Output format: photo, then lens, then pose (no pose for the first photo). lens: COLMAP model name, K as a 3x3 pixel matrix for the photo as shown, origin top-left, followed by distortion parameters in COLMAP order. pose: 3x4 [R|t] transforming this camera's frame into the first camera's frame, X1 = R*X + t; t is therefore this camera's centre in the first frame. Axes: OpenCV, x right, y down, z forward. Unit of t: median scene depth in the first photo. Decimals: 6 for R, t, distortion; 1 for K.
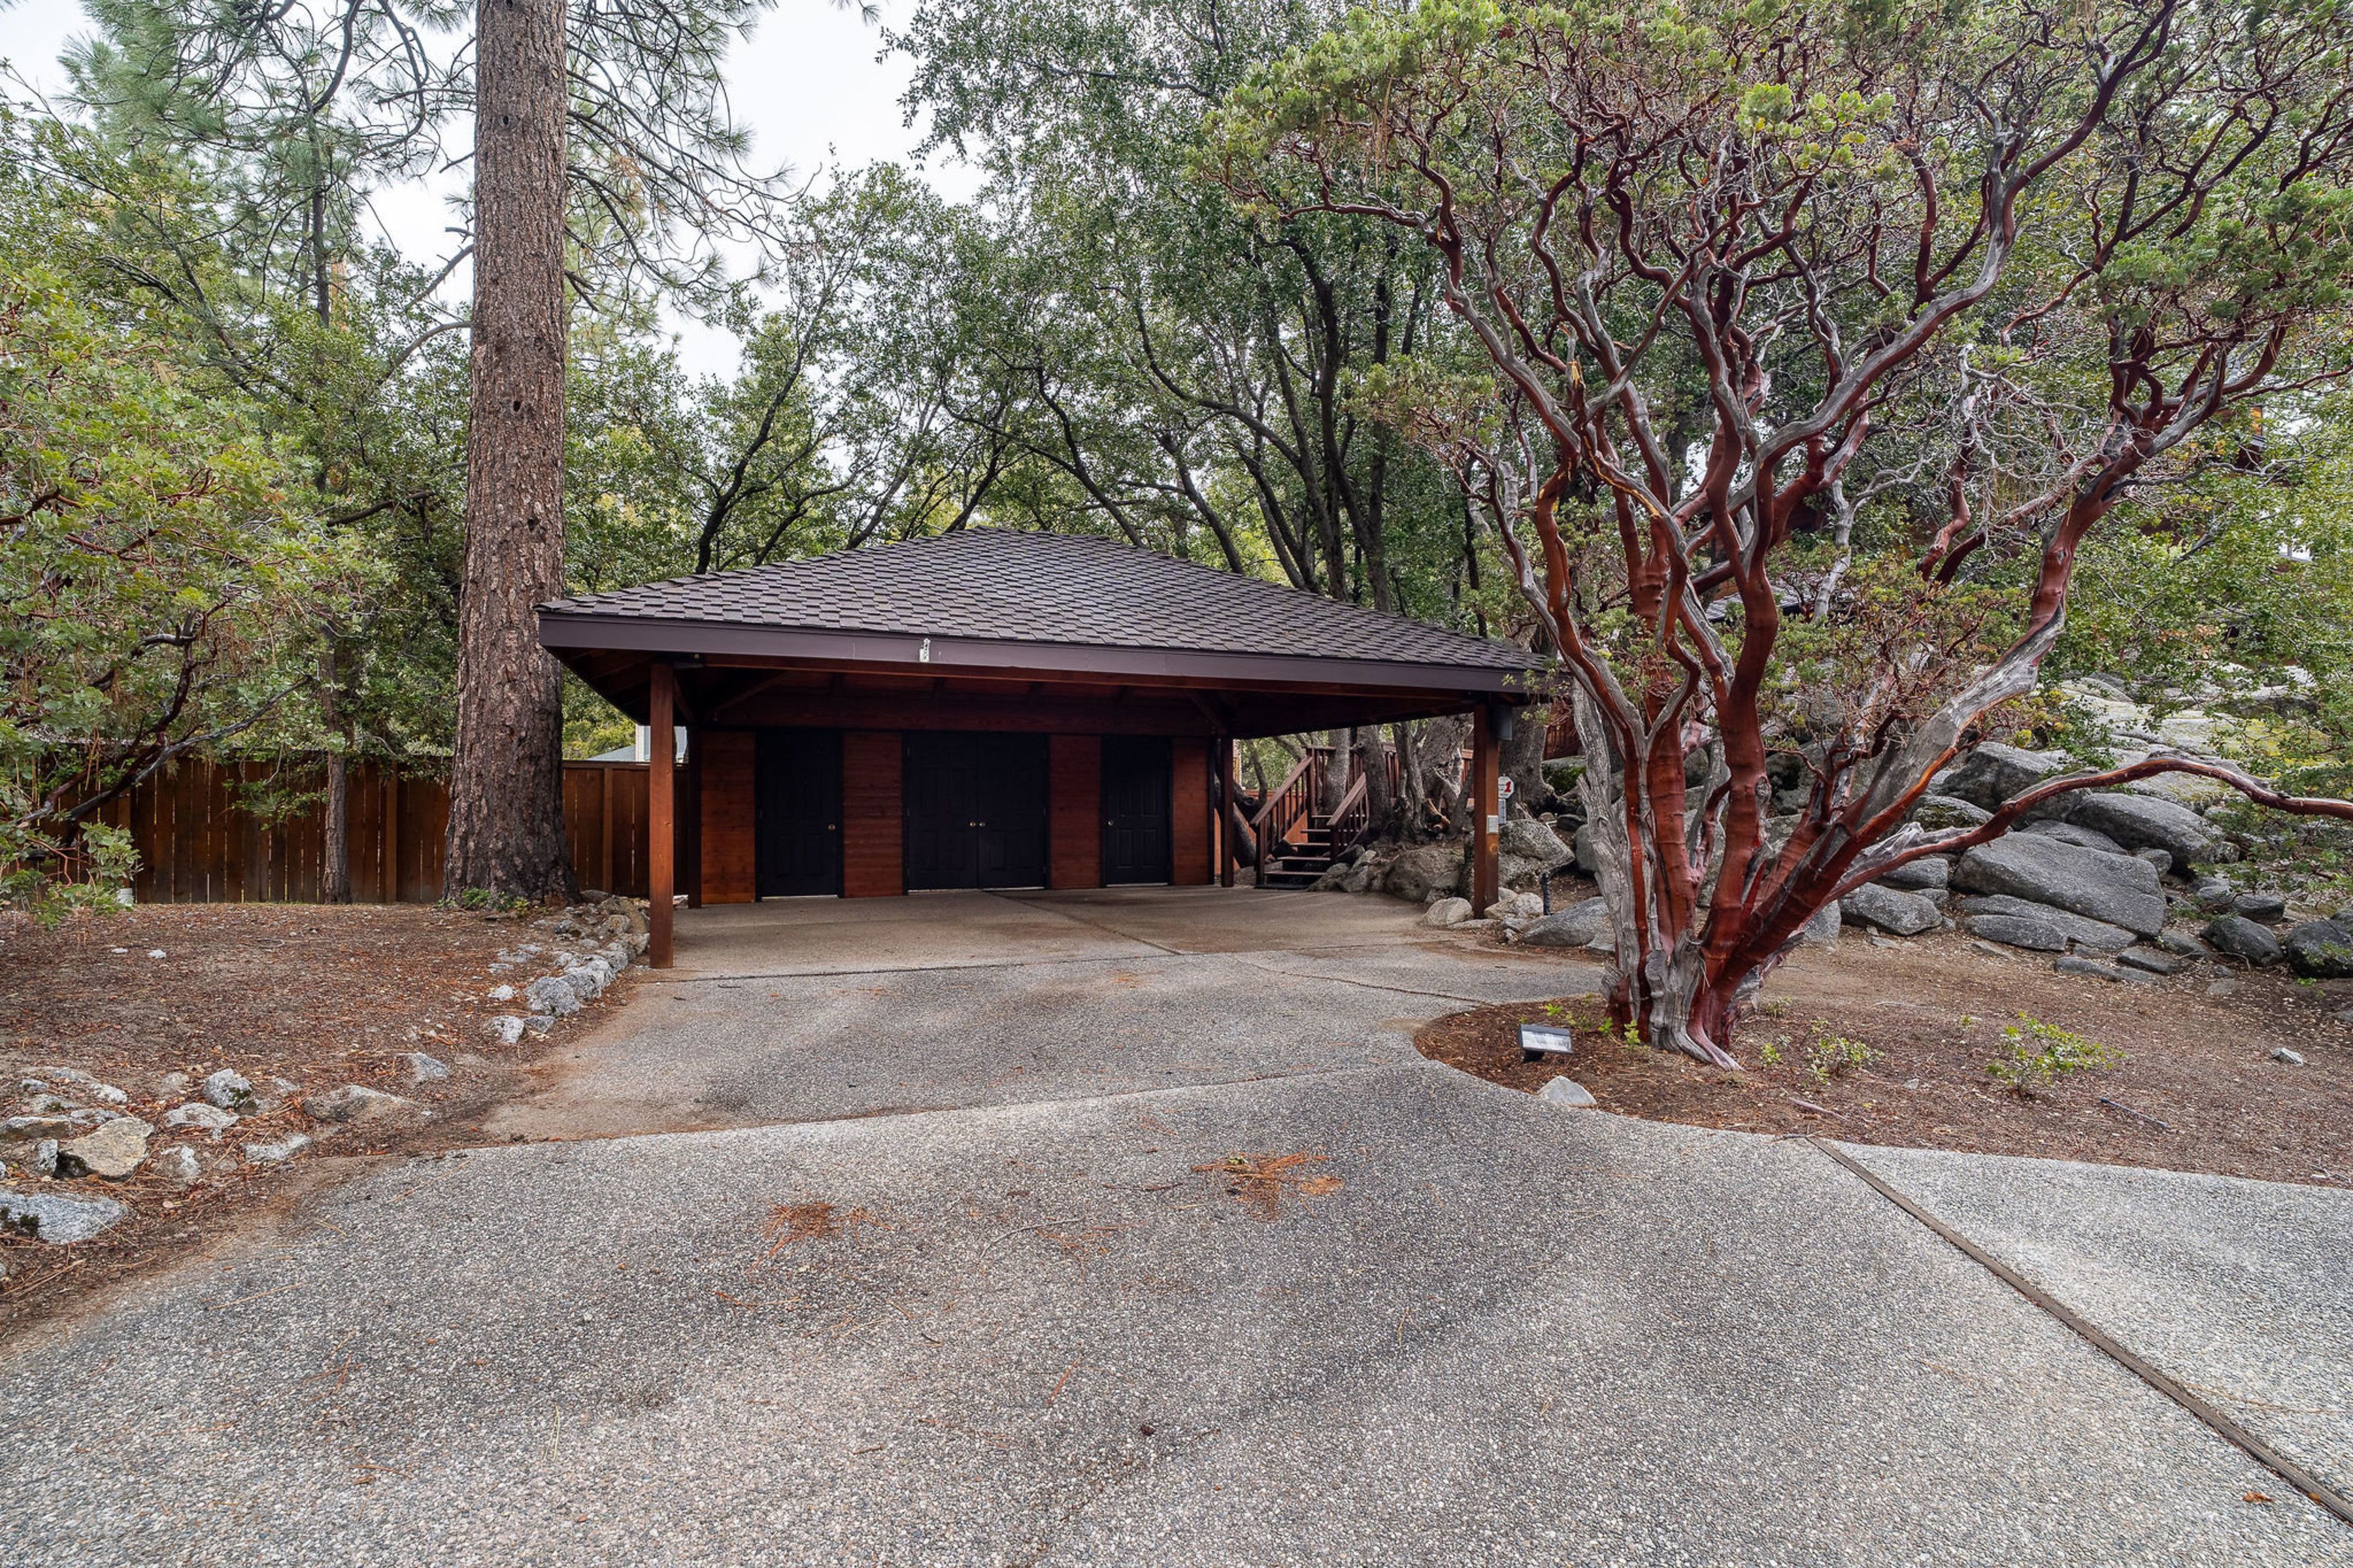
lens RADIAL K [[1095.5, 0, 1172.0], [0, 1095.5, 789.9], [0, 0, 1]] dist [-0.066634, 0.022878]
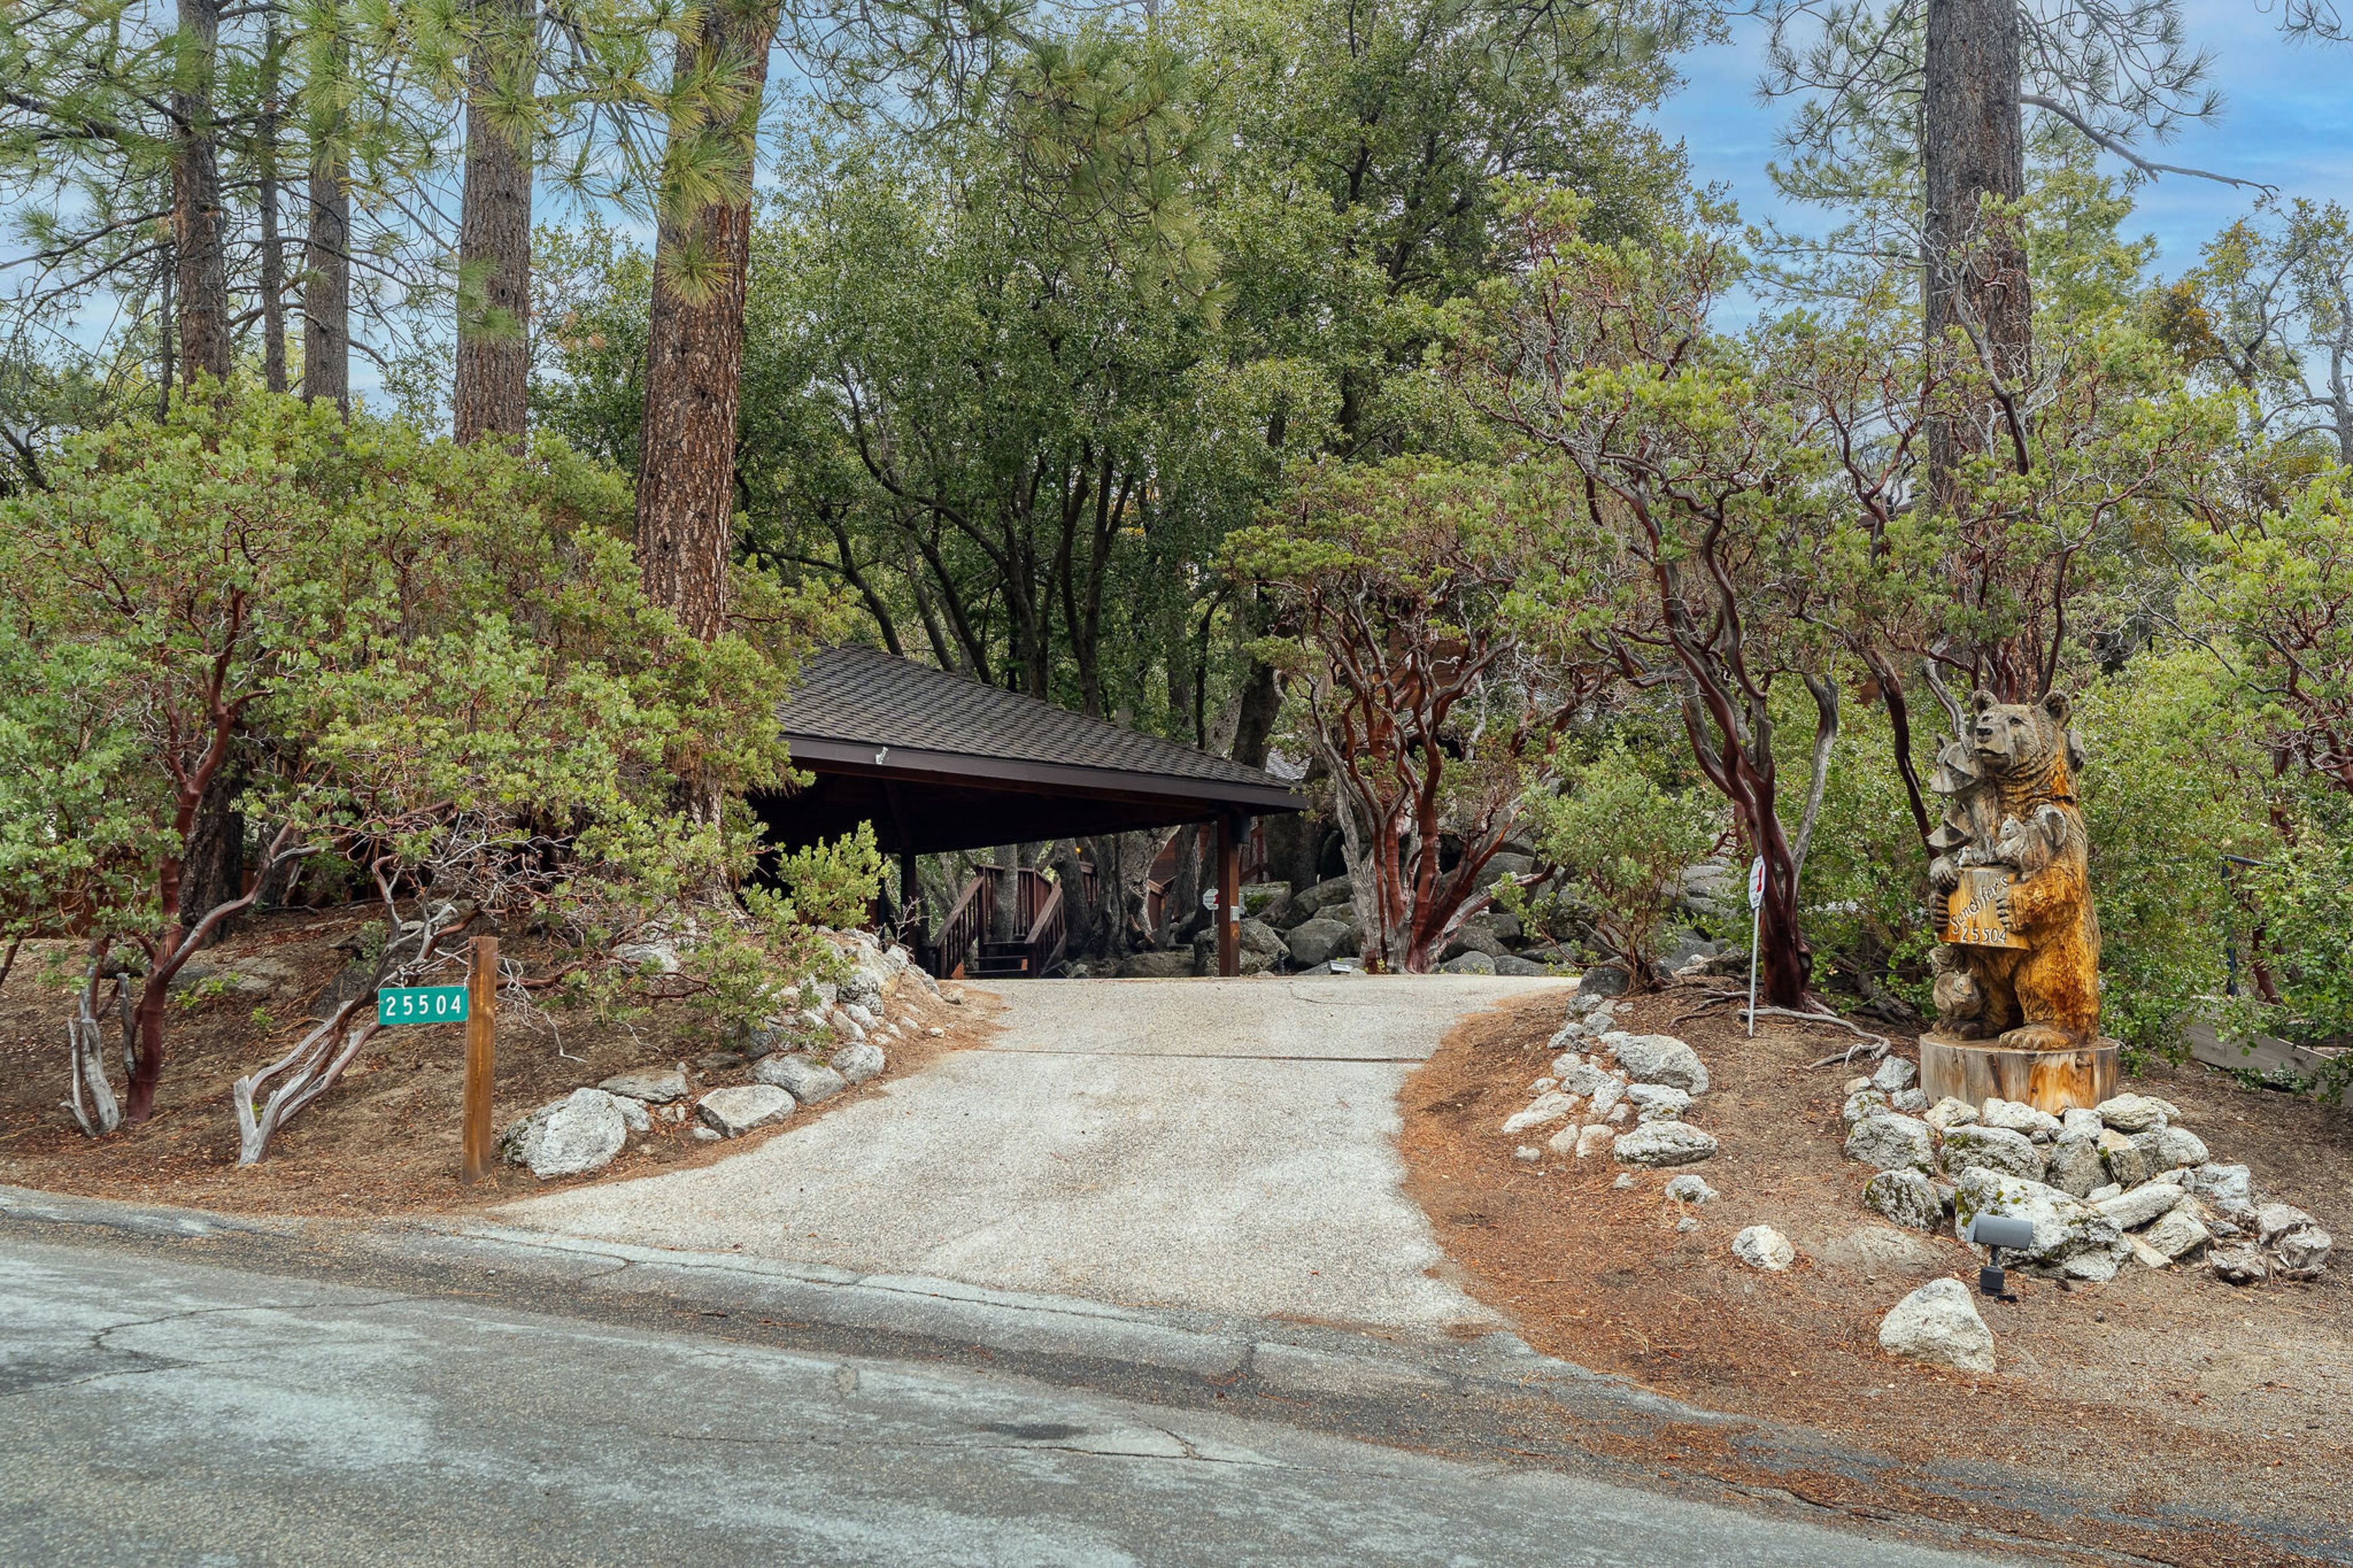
lens RADIAL K [[2297.0, 0, 1149.5], [0, 2297.0, 770.2], [0, 0, 1]] dist [0.094082, 0.000627]
pose [[0.932781, 0.036555, 0.358585, -0.561011], [0.003725, 0.993813, -0.111002, 0.124227], [-0.360424, 0.104876, 0.926874, -1.050206]]
